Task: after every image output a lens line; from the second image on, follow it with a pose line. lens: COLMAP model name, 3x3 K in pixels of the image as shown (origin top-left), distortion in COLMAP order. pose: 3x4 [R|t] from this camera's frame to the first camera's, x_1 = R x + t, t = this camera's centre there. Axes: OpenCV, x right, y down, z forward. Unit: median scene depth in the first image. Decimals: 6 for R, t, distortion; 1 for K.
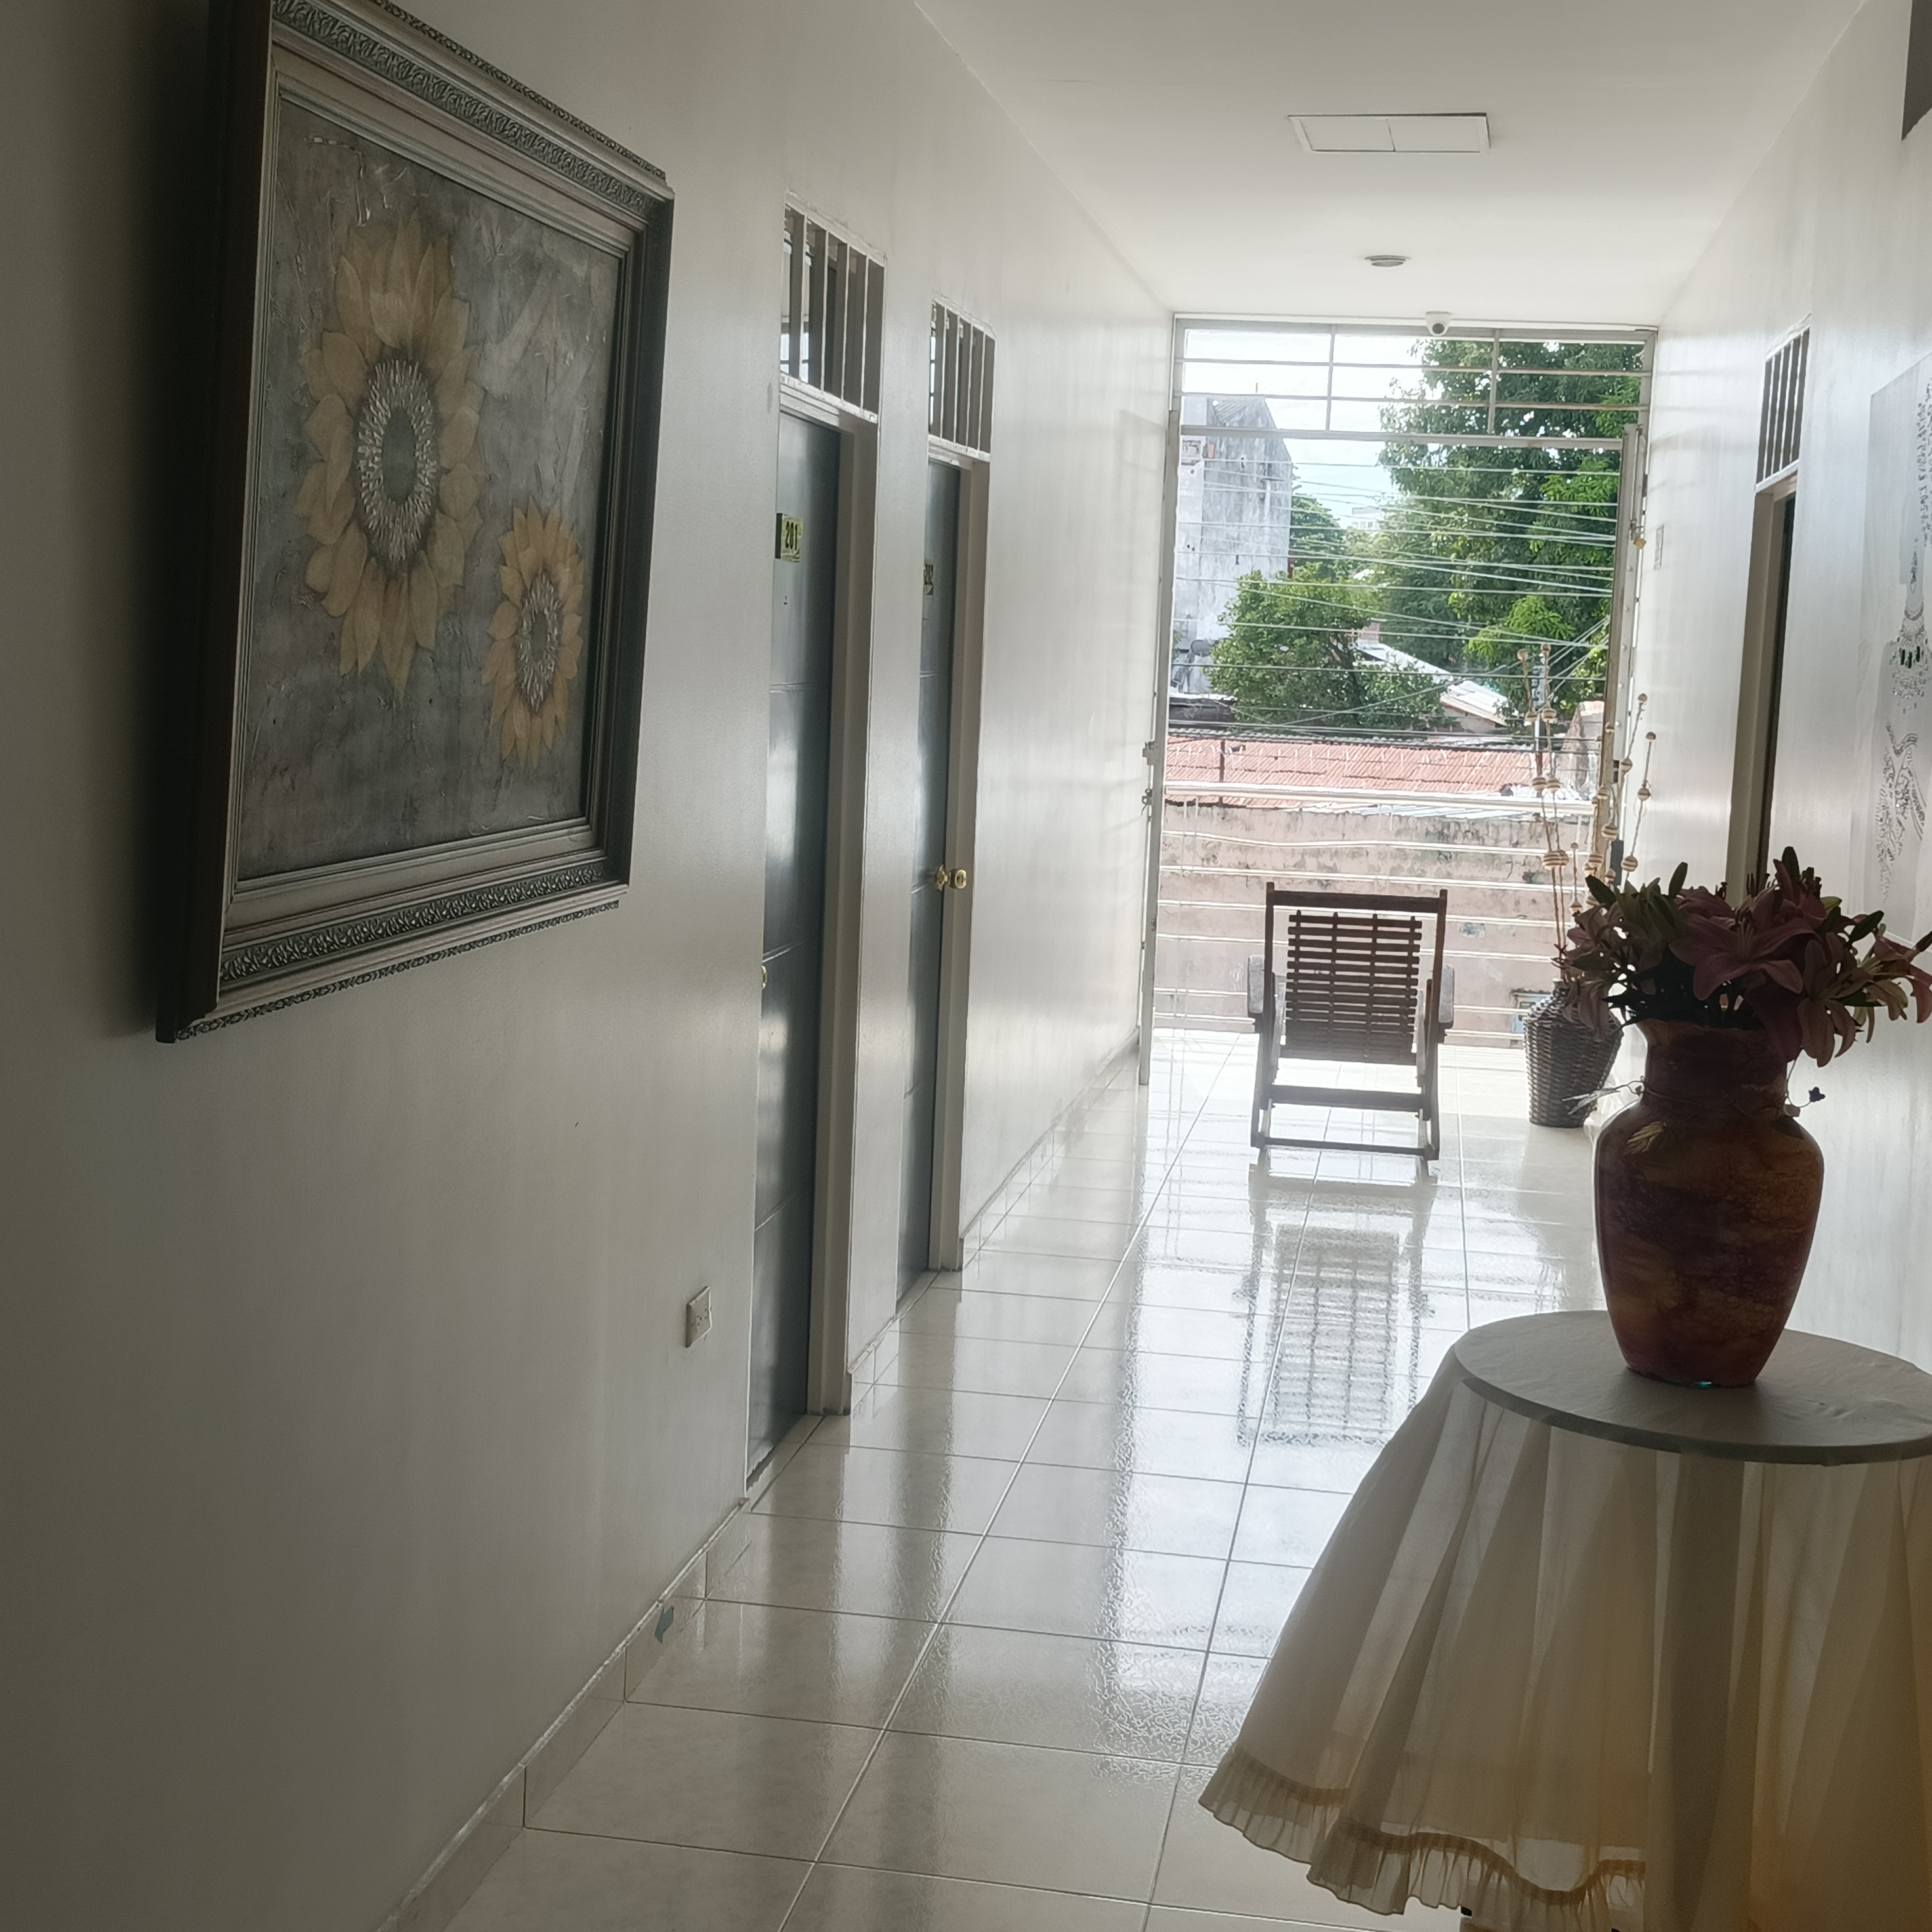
lens RADIAL K [[2739.8, 0, 966.0], [0, 2739.8, 966.0], [0, 0, 1]] dist [0.066881, -0.012561]
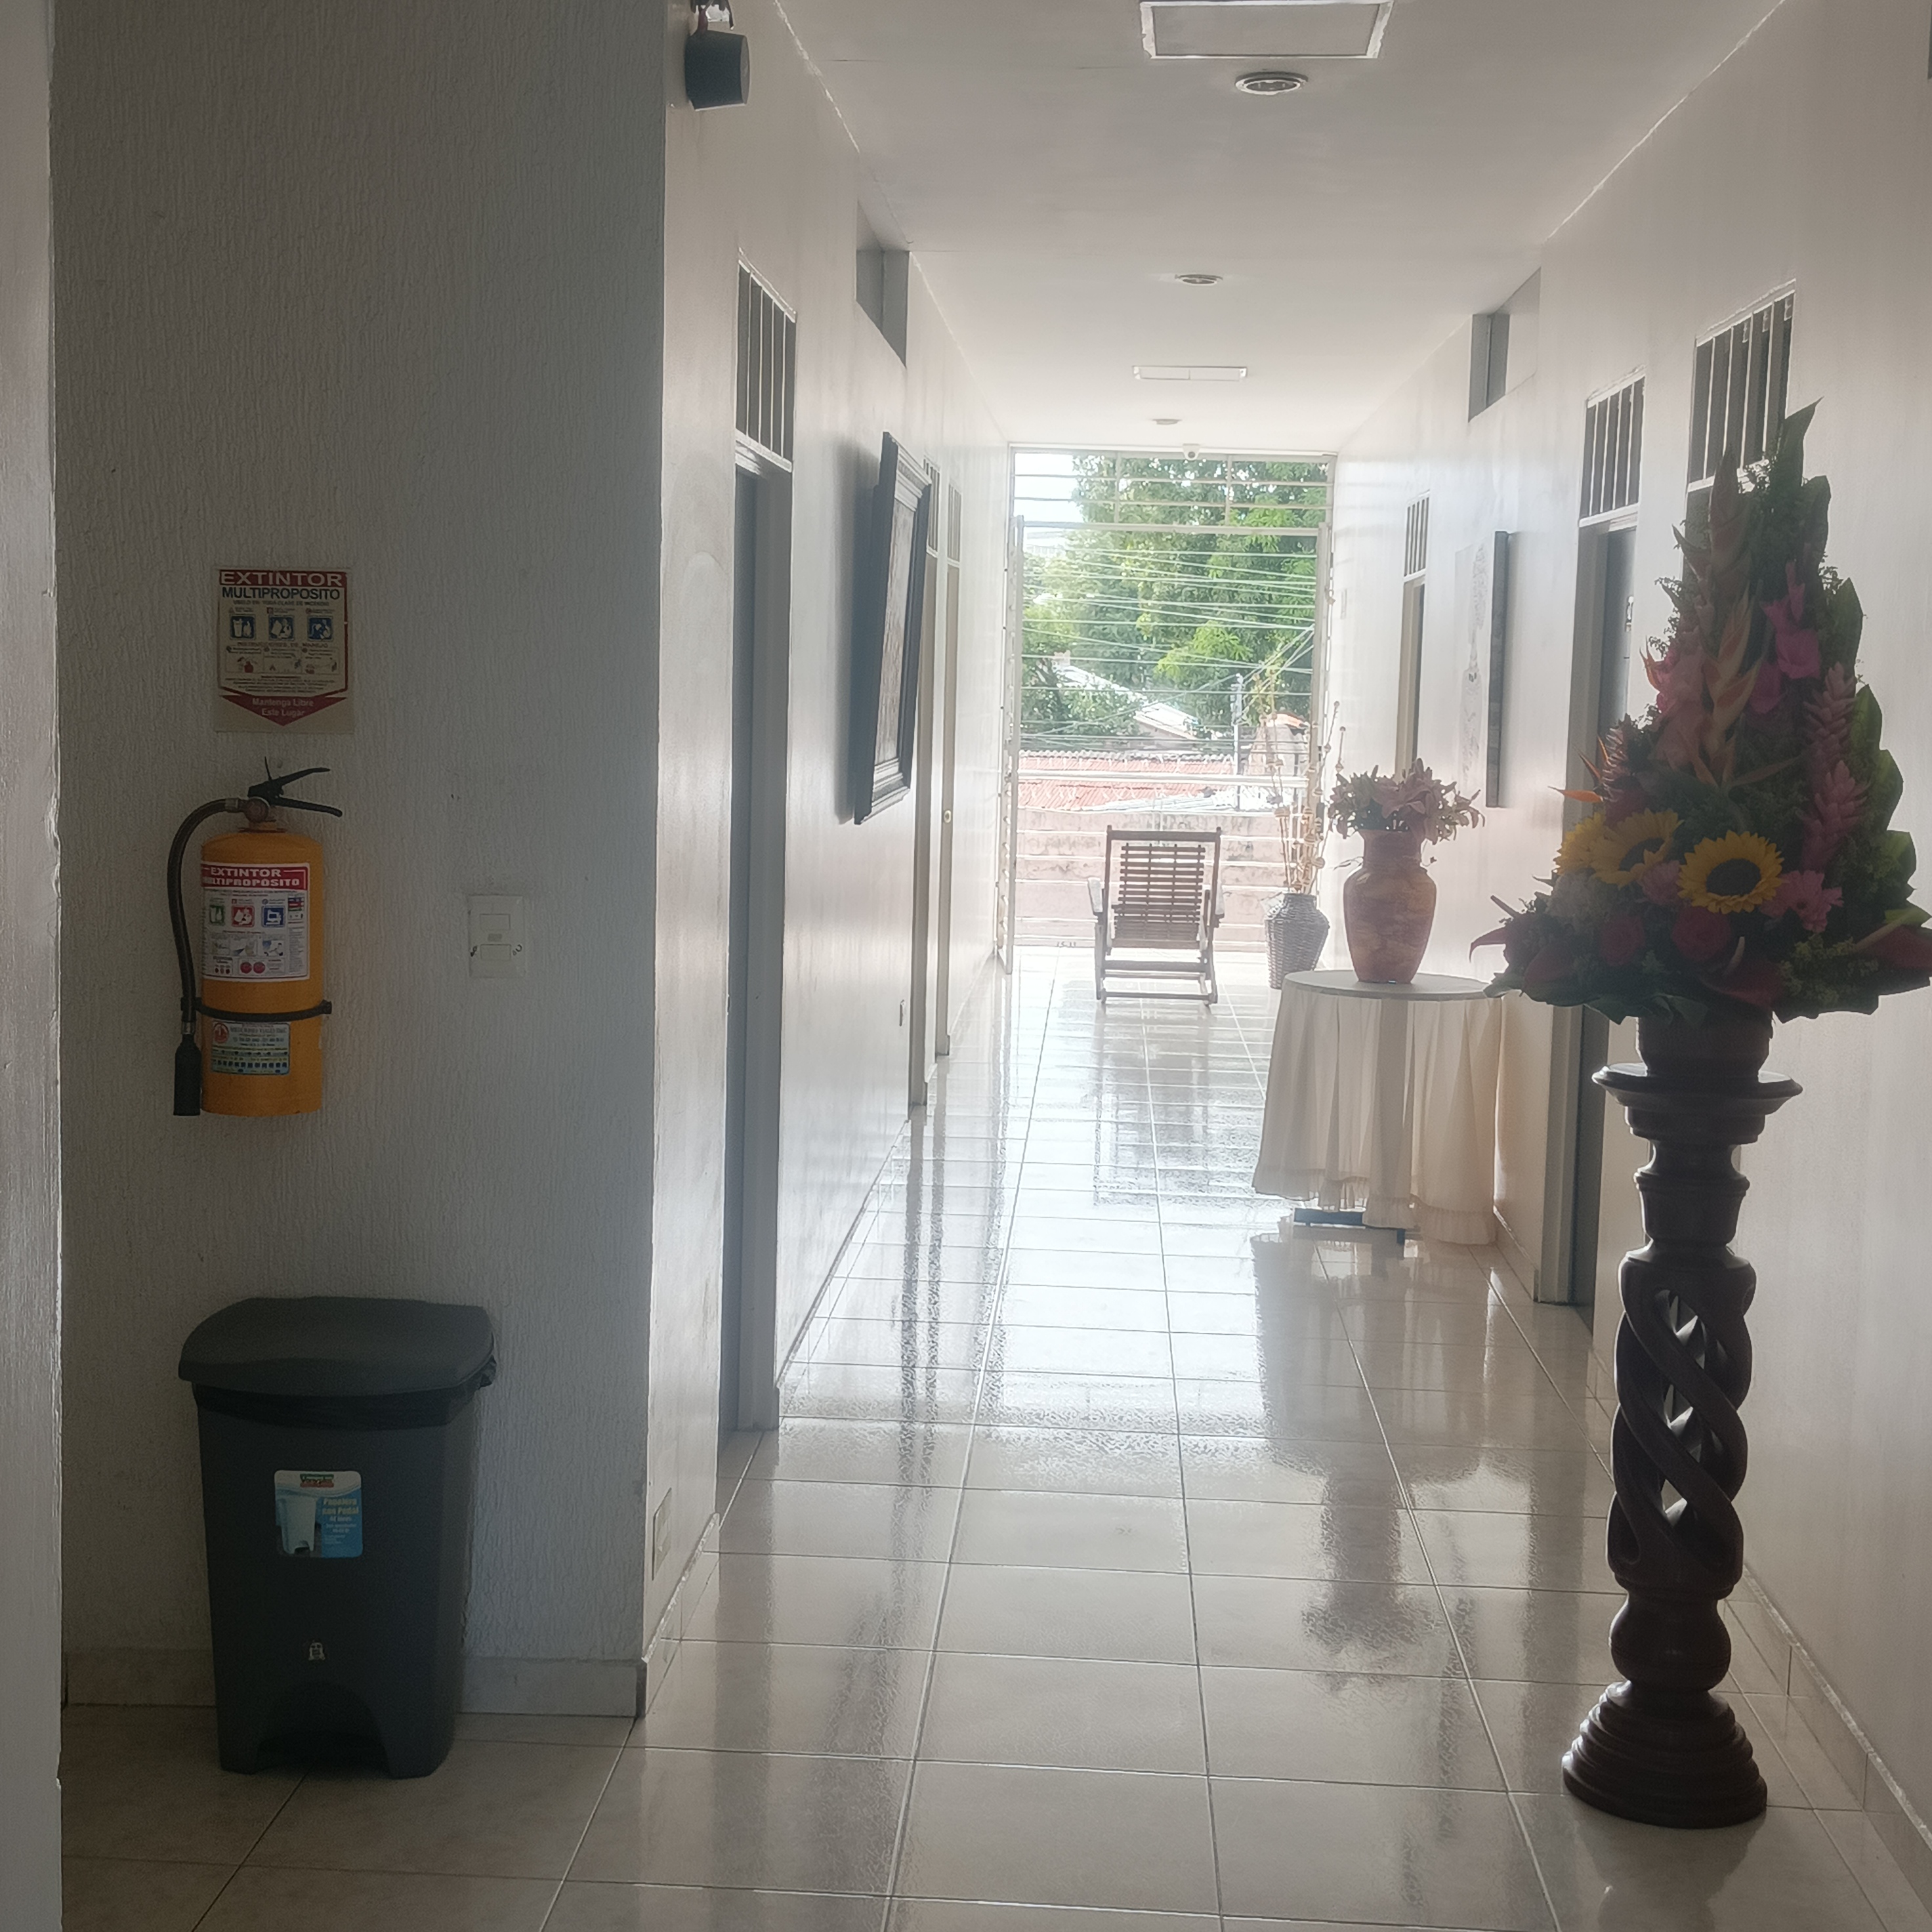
lens RADIAL K [[2695.6, 0, 966.0], [0, 2695.6, 966.0], [0, 0, 1]] dist [0.155520, -0.286686]
pose [[0.993315, -0.026138, 0.112439, -0.130239], [0.026953, 0.999620, -0.005739, 0.050616], [-0.112246, 0.008731, 0.993642, -0.465221]]
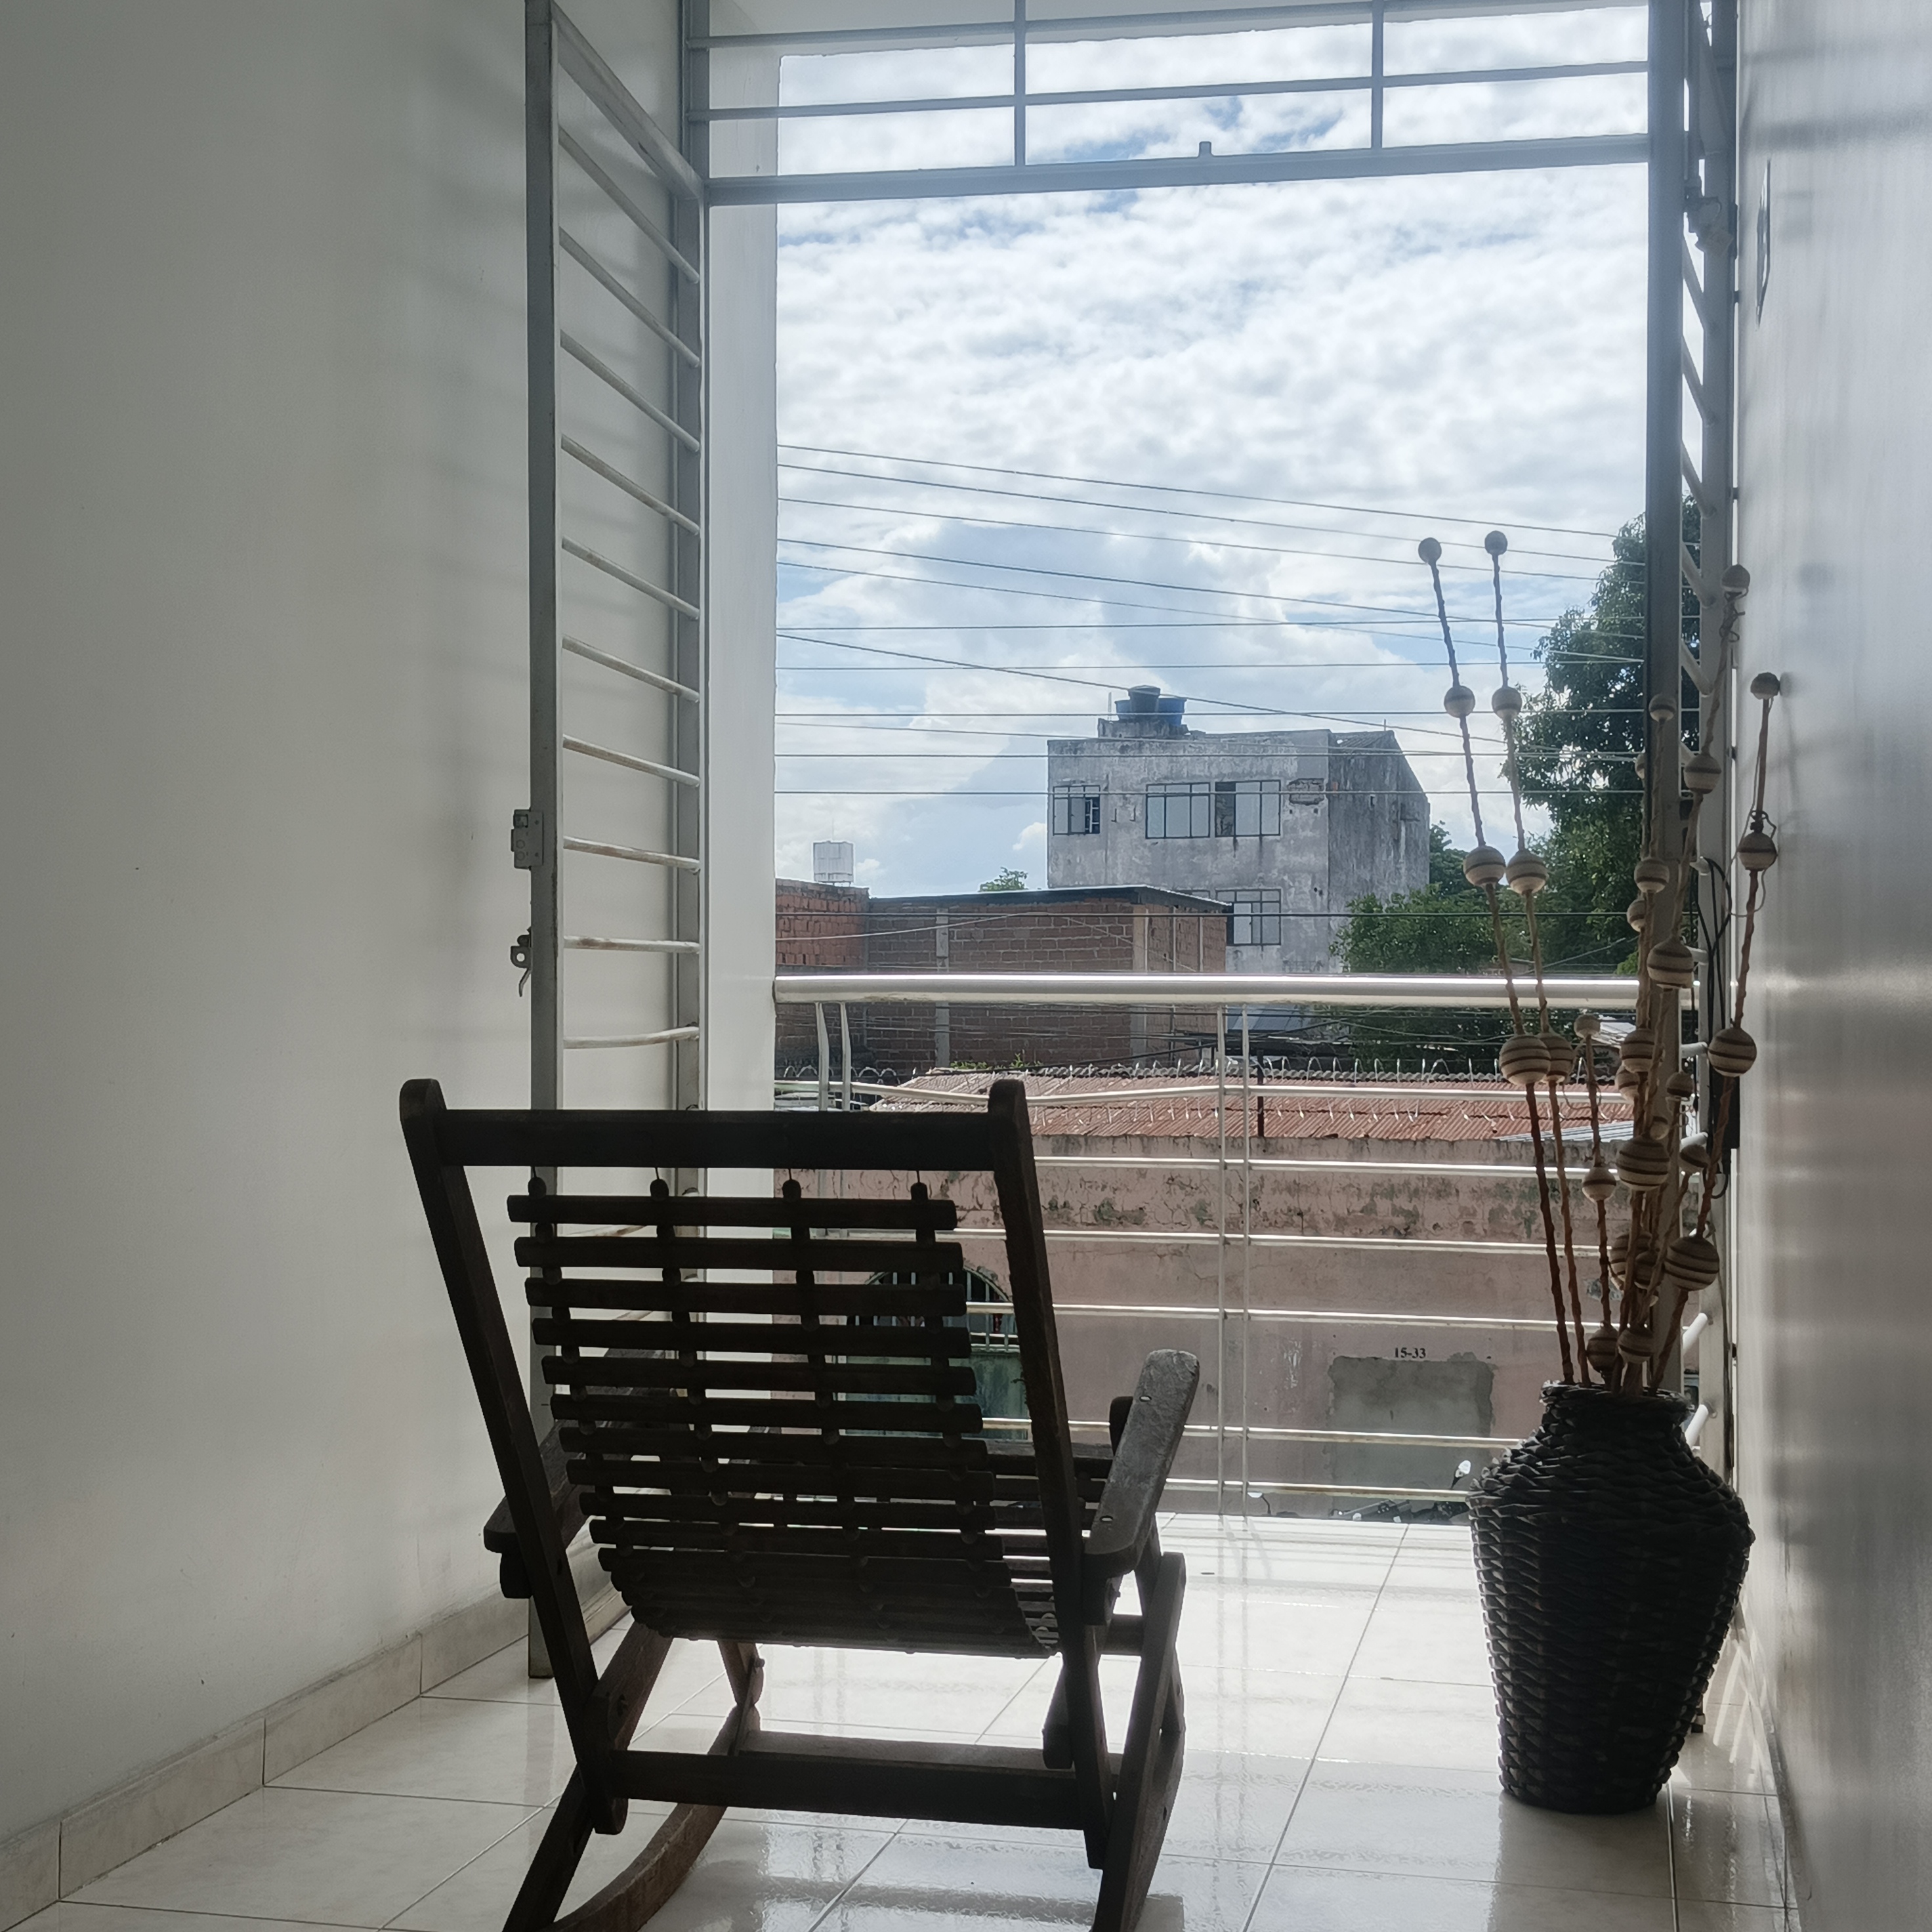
lens RADIAL K [[2739.8, 0, 966.0], [0, 2739.8, 966.0], [0, 0, 1]] dist [0.066881, -0.012561]
pose [[0.997459, -0.035653, -0.061675, 0.165944], [0.026746, 0.989839, -0.139652, -0.000951], [0.066028, 0.137648, 0.988278, 0.644158]]
